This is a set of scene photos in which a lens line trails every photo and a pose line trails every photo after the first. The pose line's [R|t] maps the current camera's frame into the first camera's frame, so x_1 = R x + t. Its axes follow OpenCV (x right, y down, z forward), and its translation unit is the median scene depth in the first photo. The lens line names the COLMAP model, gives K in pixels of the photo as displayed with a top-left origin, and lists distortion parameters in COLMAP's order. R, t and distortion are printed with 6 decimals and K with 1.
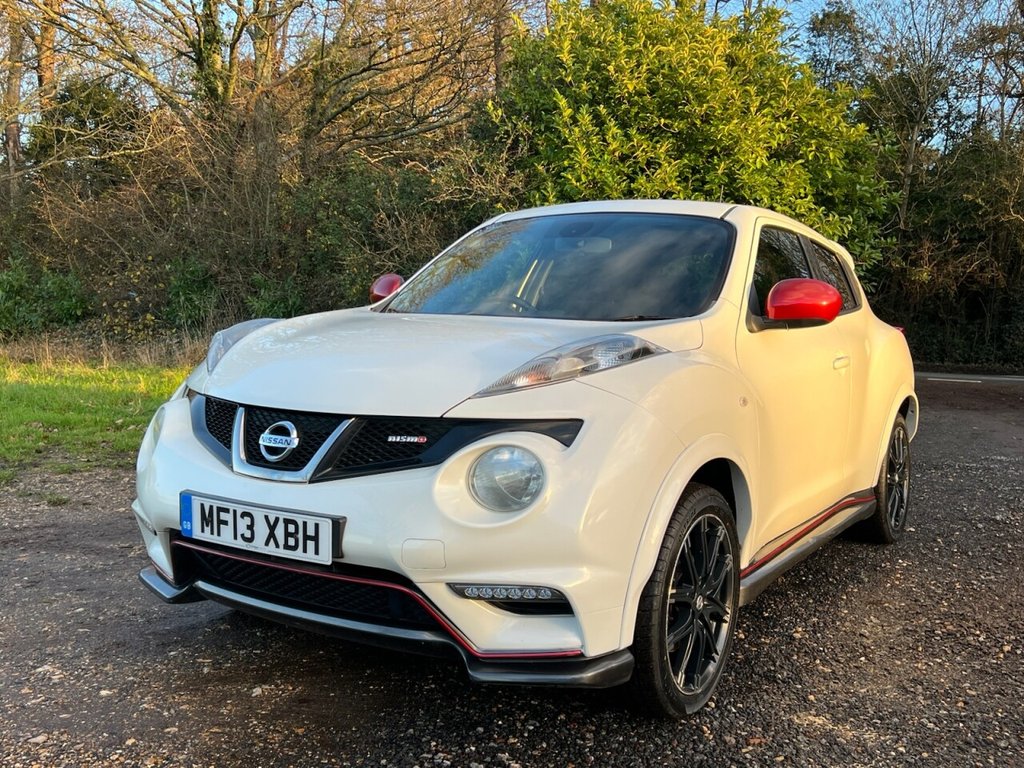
lens RADIAL K [[1072.4, 0, 520.5], [0, 1072.4, 389.9], [0, 0, 1]] dist [0.119539, -0.243987]
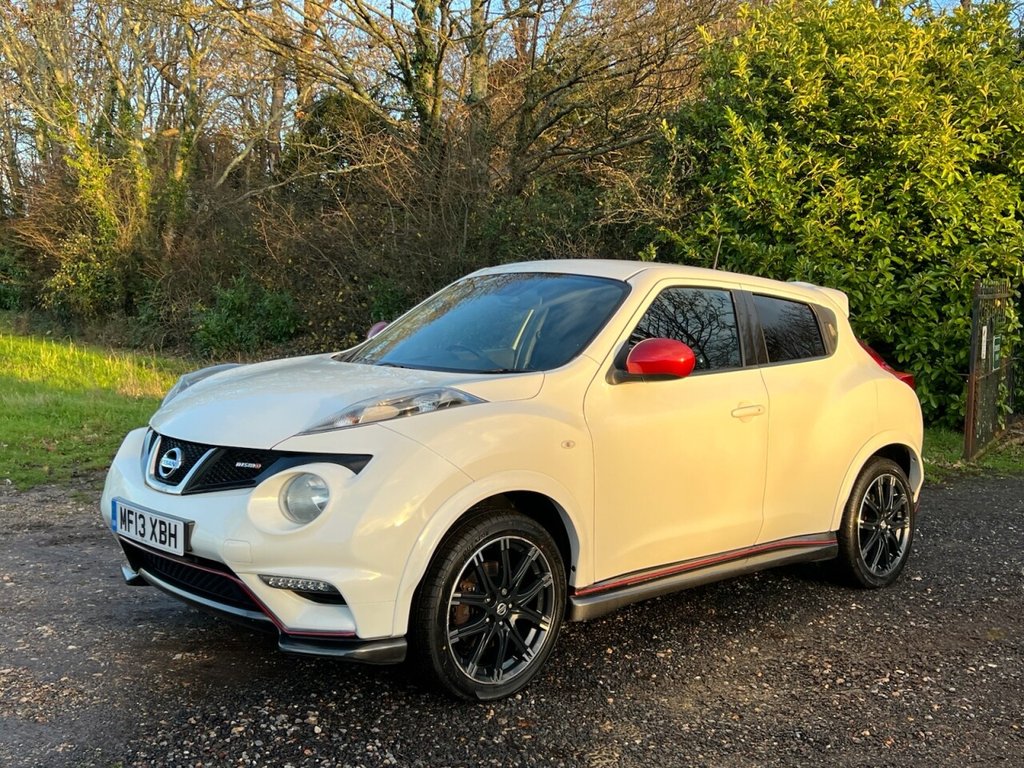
lens RADIAL K [[1211.9, 0, 512.0], [0, 1211.9, 384.0], [0, 0, 1]] dist [0.149896, -0.382482]
pose [[0.966401, 0.023741, -0.255941, 0.137968], [-0.029633, 0.999377, -0.019186, -0.008093], [0.255326, 0.026125, 0.966502, -0.086568]]
